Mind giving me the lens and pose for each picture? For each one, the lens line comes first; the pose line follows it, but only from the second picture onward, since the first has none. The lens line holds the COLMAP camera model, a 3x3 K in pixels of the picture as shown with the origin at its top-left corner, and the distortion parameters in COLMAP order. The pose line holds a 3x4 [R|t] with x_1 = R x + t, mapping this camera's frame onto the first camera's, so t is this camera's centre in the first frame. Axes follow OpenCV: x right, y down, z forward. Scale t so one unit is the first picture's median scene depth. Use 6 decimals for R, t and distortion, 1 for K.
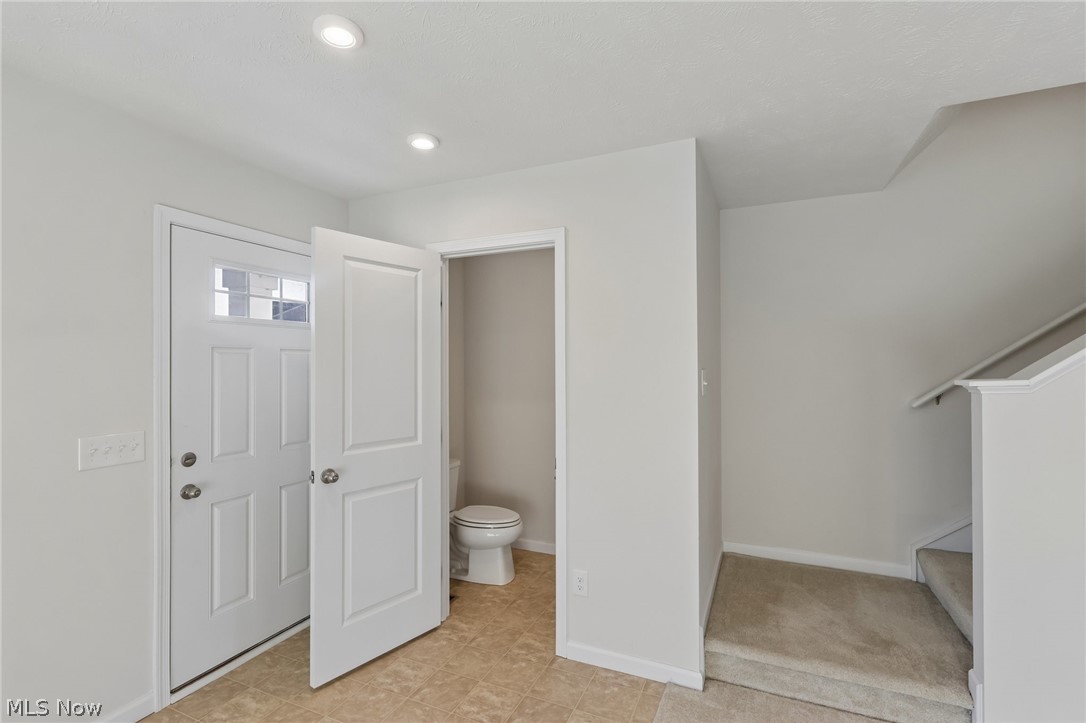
lens RADIAL K [[502.3, 0, 539.8], [0, 502.3, 362.1], [0, 0, 1]] dist [0.001179, 0.000064]
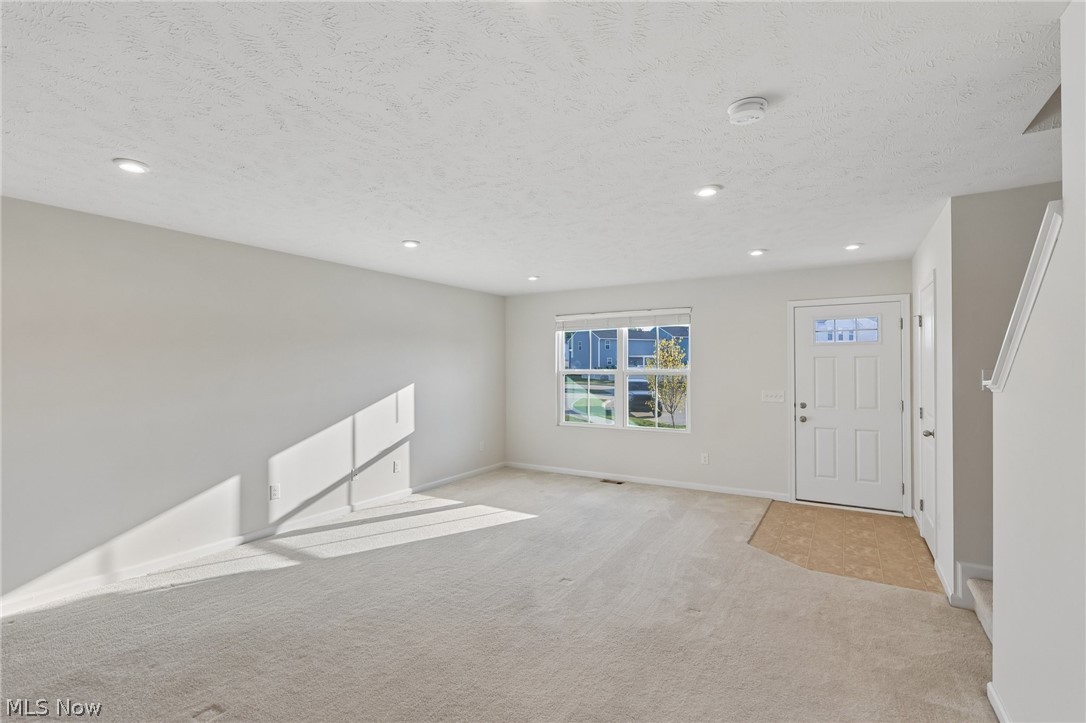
lens RADIAL K [[502.3, 0, 539.8], [0, 502.3, 362.1], [0, 0, 1]] dist [0.001179, 0.000064]
pose [[-0.126958, -0.006809, -0.991885, 1.799842], [0.009884, 0.999918, -0.008129, -0.002021], [0.991859, -0.010835, -0.126881, 0.078829]]
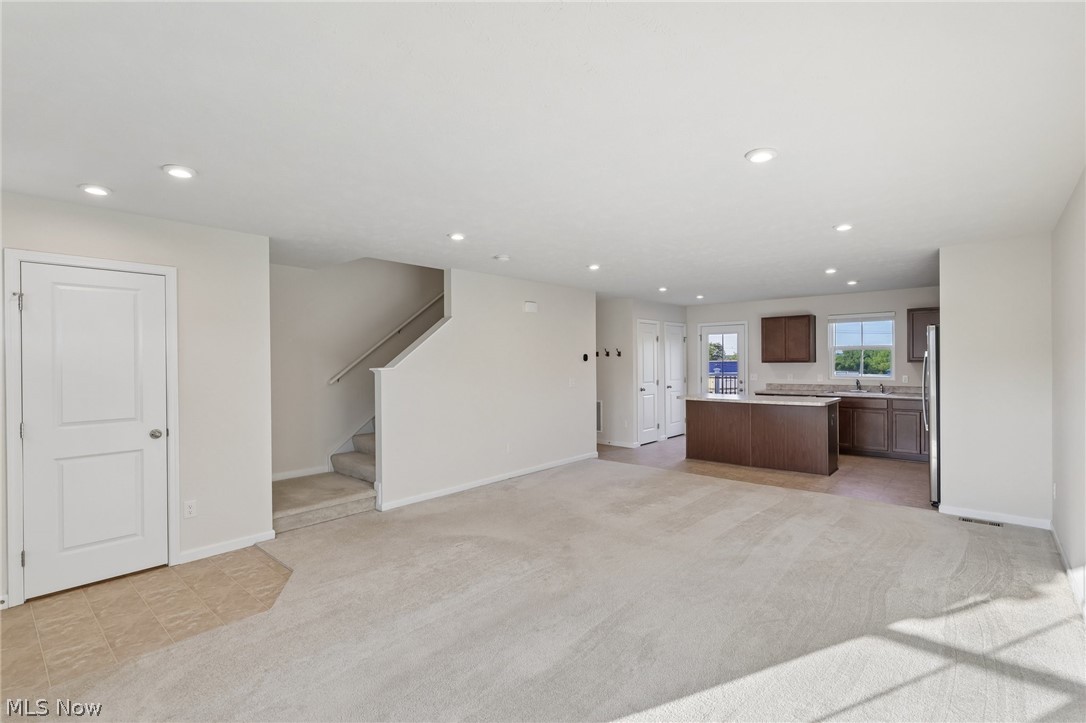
lens RADIAL K [[502.3, 0, 539.8], [0, 502.3, 362.1], [0, 0, 1]] dist [0.001179, 0.000064]
pose [[0.292447, 0.000264, 0.956282, -1.151340], [0.000020, 1.000000, -0.000282, 0.006112], [-0.956282, 0.000101, 0.292447, -0.468600]]
